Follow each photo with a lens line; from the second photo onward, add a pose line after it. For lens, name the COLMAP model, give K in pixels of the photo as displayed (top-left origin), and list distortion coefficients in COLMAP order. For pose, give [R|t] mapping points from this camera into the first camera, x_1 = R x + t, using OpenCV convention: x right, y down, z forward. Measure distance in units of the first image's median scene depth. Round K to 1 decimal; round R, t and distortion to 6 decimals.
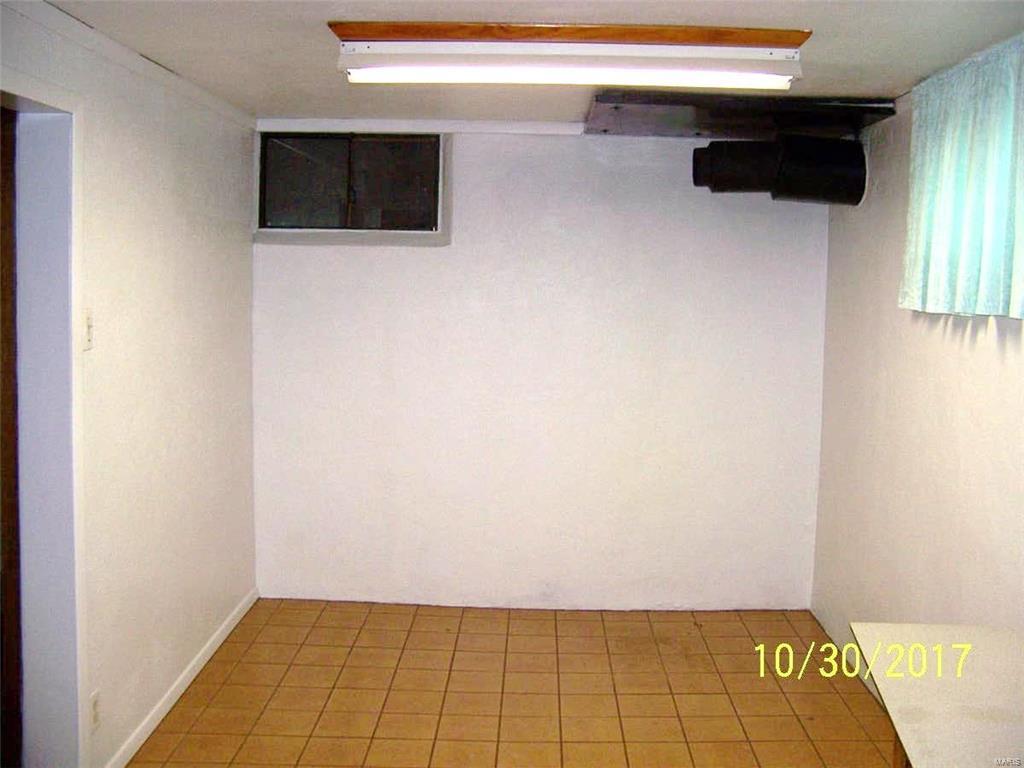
lens RADIAL K [[1112.4, 0, 505.8], [0, 1112.4, 379.3], [0, 0, 1]] dist [-0.120476, 0.000000]
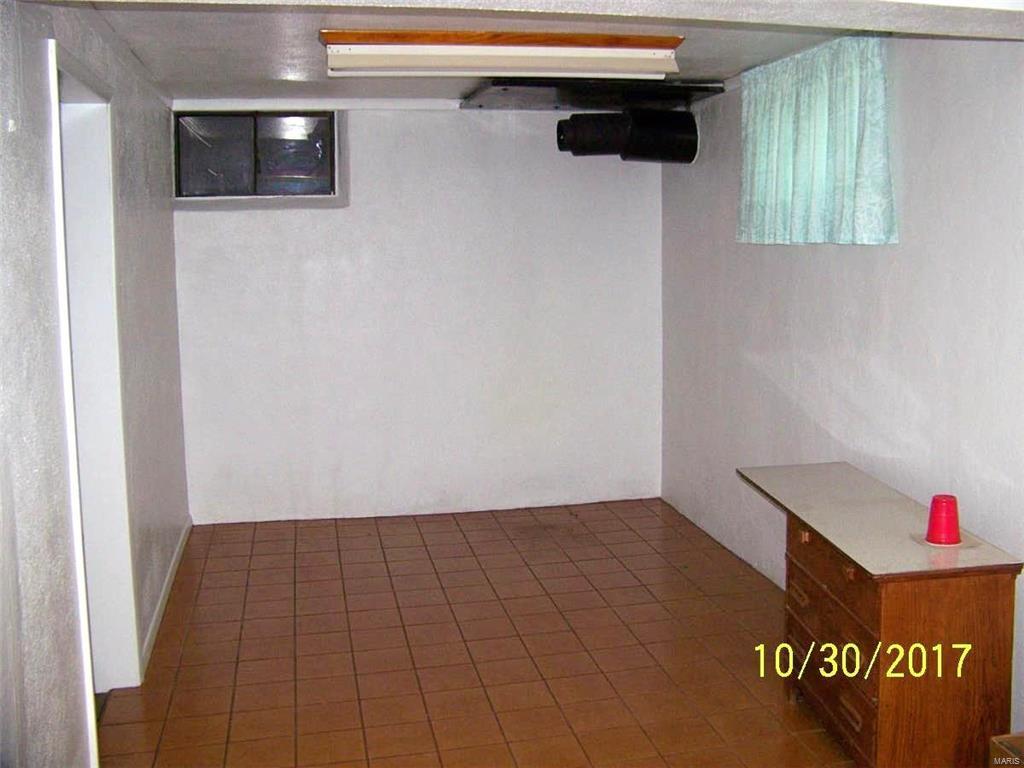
lens RADIAL K [[1112.4, 0, 517.5], [0, 1112.4, 387.4], [0, 0, 1]] dist [-0.120476, 0.000000]
pose [[0.976542, -0.060977, 0.206514, -0.139509], [0.052542, 0.997555, 0.046091, 0.025845], [-0.208819, -0.034159, 0.977357, -0.187497]]
